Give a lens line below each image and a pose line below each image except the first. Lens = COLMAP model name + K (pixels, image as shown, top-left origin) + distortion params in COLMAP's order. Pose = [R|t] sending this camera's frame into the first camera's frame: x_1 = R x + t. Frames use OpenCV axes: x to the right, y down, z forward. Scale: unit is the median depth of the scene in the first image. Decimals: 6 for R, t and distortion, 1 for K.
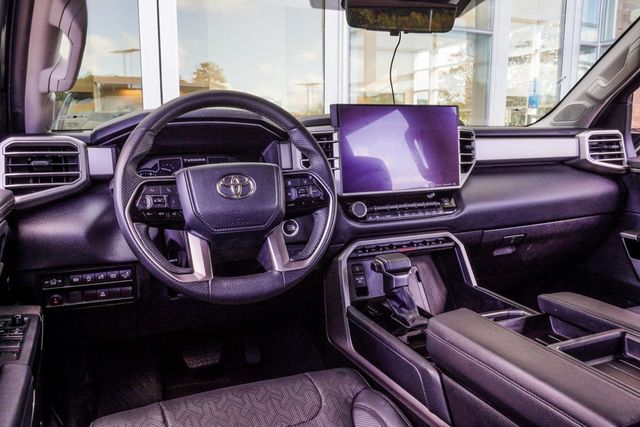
lens RADIAL K [[526.5, 0, 316.6], [0, 526.5, 213.0], [0, 0, 1]] dist [-0.001687, 0.016027]
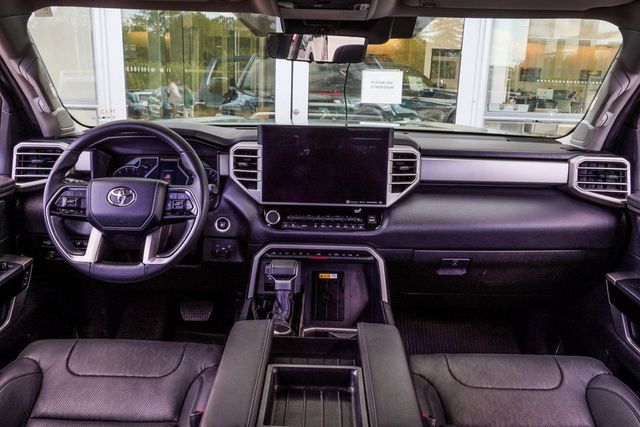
lens RADIAL K [[552.1, 0, 313.7], [0, 552.1, 211.7], [0, 0, 1]] dist [-0.008959, 0.021447]
pose [[0.908669, 0.131014, -0.396429, 0.734290], [-0.096078, 0.989624, 0.106832, -0.179980], [0.406312, -0.058987, 0.911828, -0.076853]]
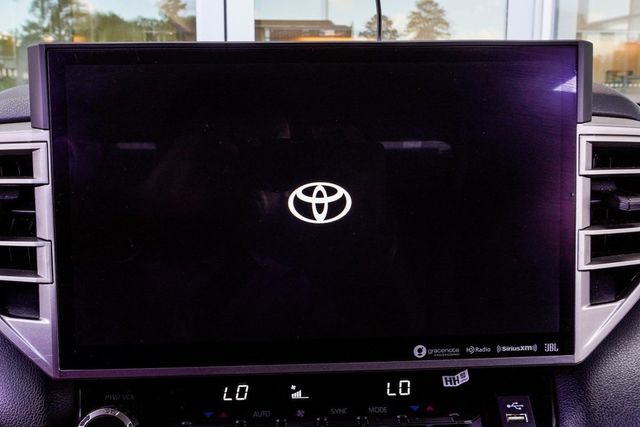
lens RADIAL K [[766.1, 0, 323.4], [0, 766.1, 214.3], [0, 0, 1]] dist [-0.005175, 0.000000]
pose [[0.939084, 0.061978, -0.338054, 0.354275], [-0.056241, 0.998059, 0.026751, -0.157230], [0.339056, -0.006109, 0.940746, 0.770276]]
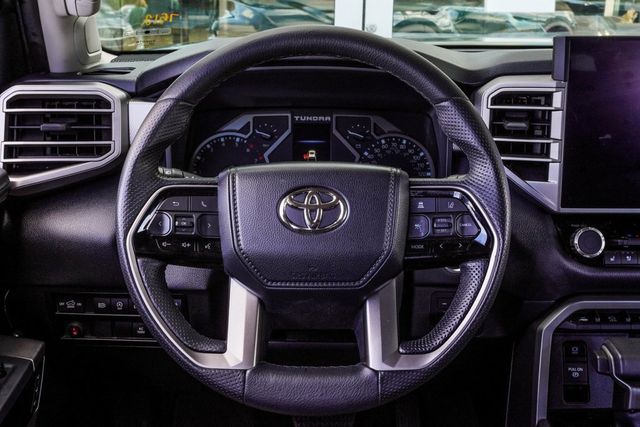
lens RADIAL K [[846.1, 0, 317.5], [0, 846.1, 212.1], [0, 0, 1]] dist [0.010633, 0.000000]
pose [[0.923658, 0.120284, -0.363851, 0.153808], [-0.079062, 0.988850, 0.126196, -0.138642], [0.374973, -0.087795, 0.922869, 0.145070]]
